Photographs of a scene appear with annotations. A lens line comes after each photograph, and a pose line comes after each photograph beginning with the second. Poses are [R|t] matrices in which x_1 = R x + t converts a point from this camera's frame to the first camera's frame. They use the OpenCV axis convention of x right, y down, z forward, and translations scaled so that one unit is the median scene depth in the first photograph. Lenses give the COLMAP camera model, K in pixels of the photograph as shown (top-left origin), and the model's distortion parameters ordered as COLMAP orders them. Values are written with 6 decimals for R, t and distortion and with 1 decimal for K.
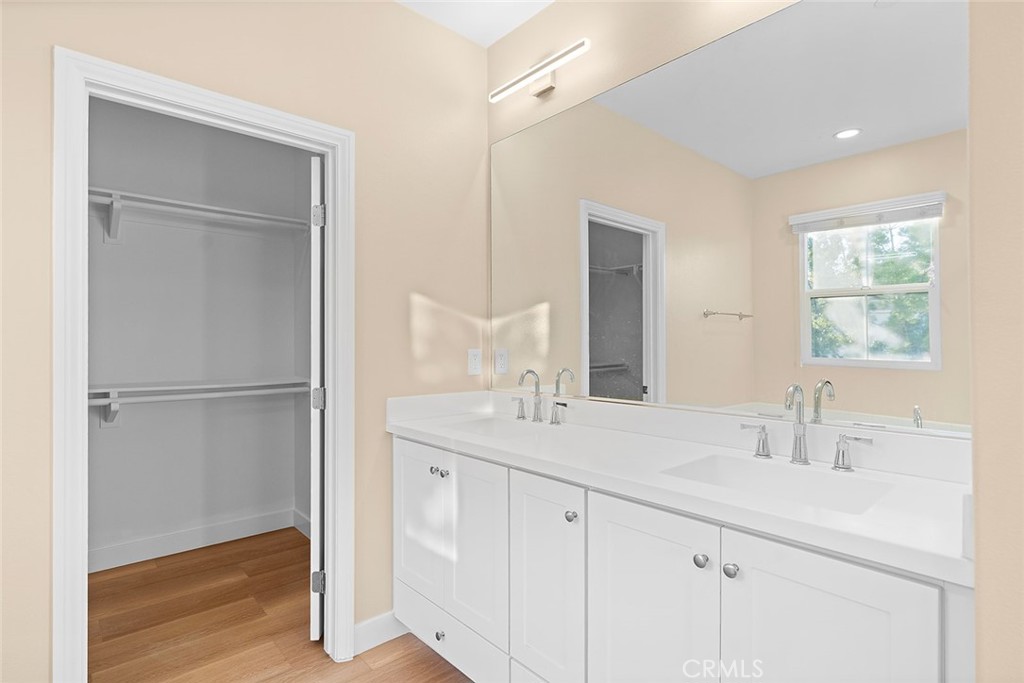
lens RADIAL K [[505.6, 0, 511.4], [0, 505.6, 342.9], [0, 0, 1]] dist [0.002943, 0.000002]
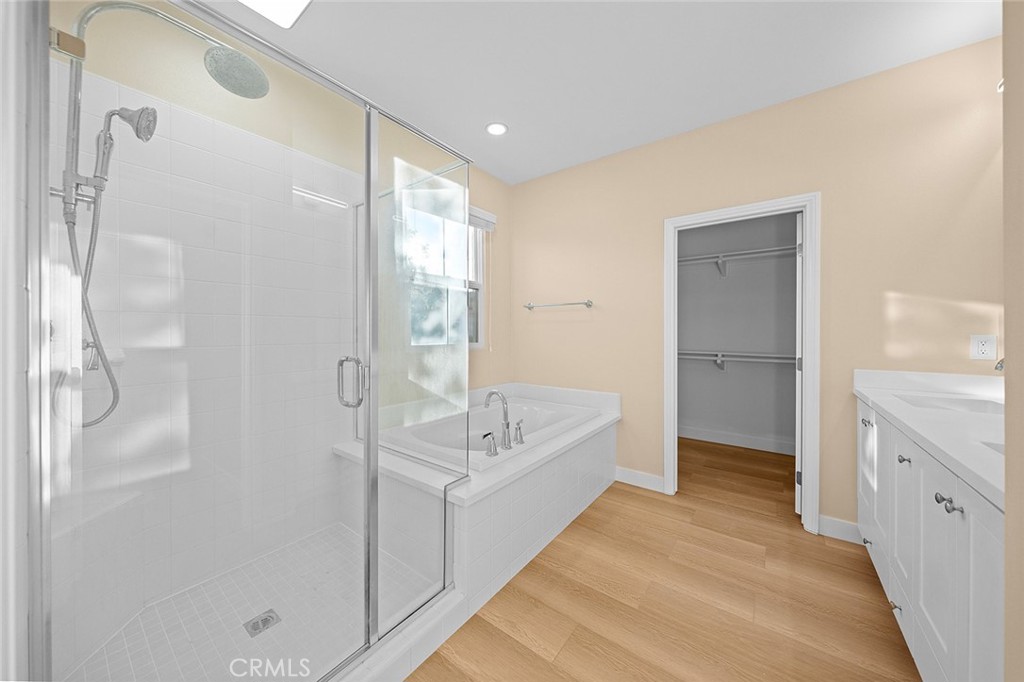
lens RADIAL K [[353.7, 0, 508.3], [0, 353.7, 332.9], [0, 0, 1]] dist [-0.001833, 0.000006]
pose [[0.192962, 0.005469, -0.981191, 0.526446], [0.004190, 0.999971, 0.006398, -0.000659], [0.981197, -0.005346, 0.192933, -0.118815]]
